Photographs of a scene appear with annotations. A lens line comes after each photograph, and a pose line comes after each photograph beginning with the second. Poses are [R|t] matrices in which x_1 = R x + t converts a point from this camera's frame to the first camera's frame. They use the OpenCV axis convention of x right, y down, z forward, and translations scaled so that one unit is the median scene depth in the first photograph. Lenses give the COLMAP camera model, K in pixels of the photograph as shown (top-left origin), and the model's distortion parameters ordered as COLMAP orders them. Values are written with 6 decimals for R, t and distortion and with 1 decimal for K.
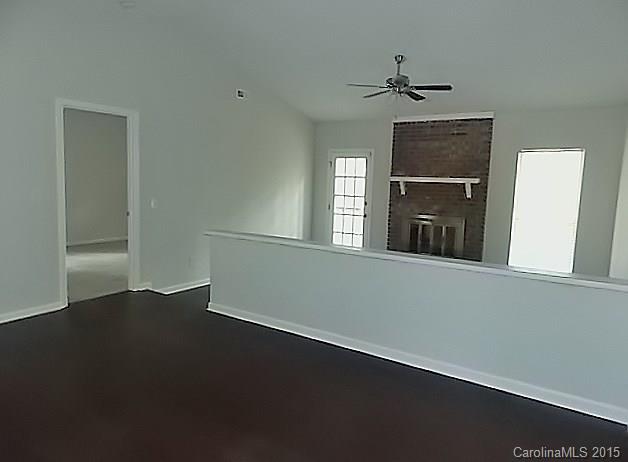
lens RADIAL K [[422.6, 0, 314.0], [0, 422.6, 231.0], [0, 0, 1]] dist [-0.004996, -0.002490]
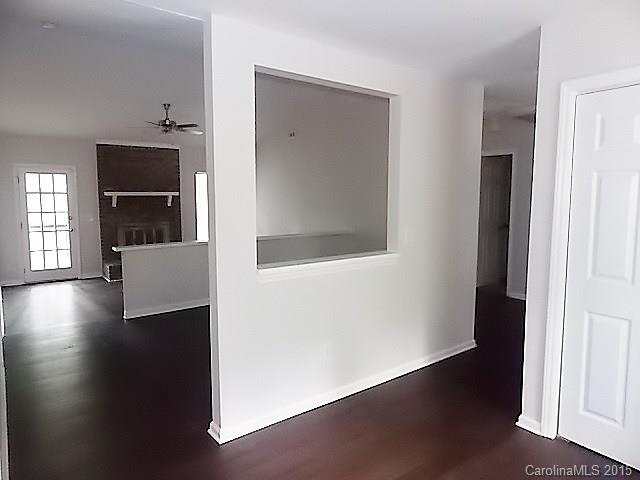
lens RADIAL K [[424.8, 0, 317.8], [0, 424.8, 236.4], [0, 0, 1]] dist [0.002935, -0.001095]
pose [[0.311690, -0.125420, 0.941870, -0.758630], [0.125487, 0.988001, 0.090036, -0.043870], [-0.941861, 0.090129, 0.323689, 0.109898]]
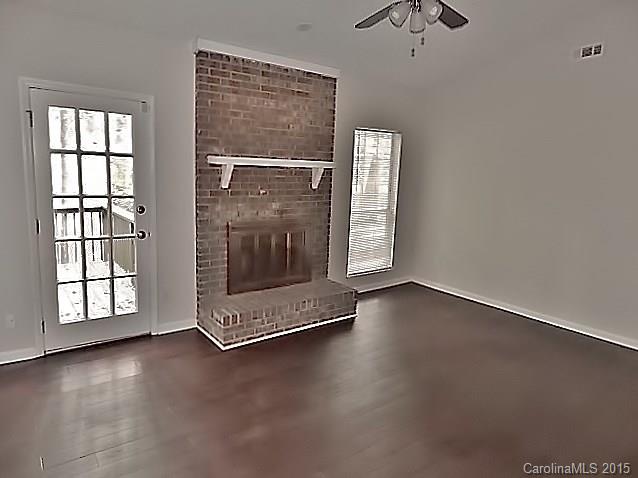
lens RADIAL K [[423.5, 0, 316.8], [0, 423.5, 235.4], [0, 0, 1]] dist [0.002935, -0.001095]
pose [[0.342305, -0.169407, 0.924191, -0.293376], [0.085360, 0.985151, 0.148965, -0.102928], [-0.935703, 0.027898, 0.351683, 0.722096]]
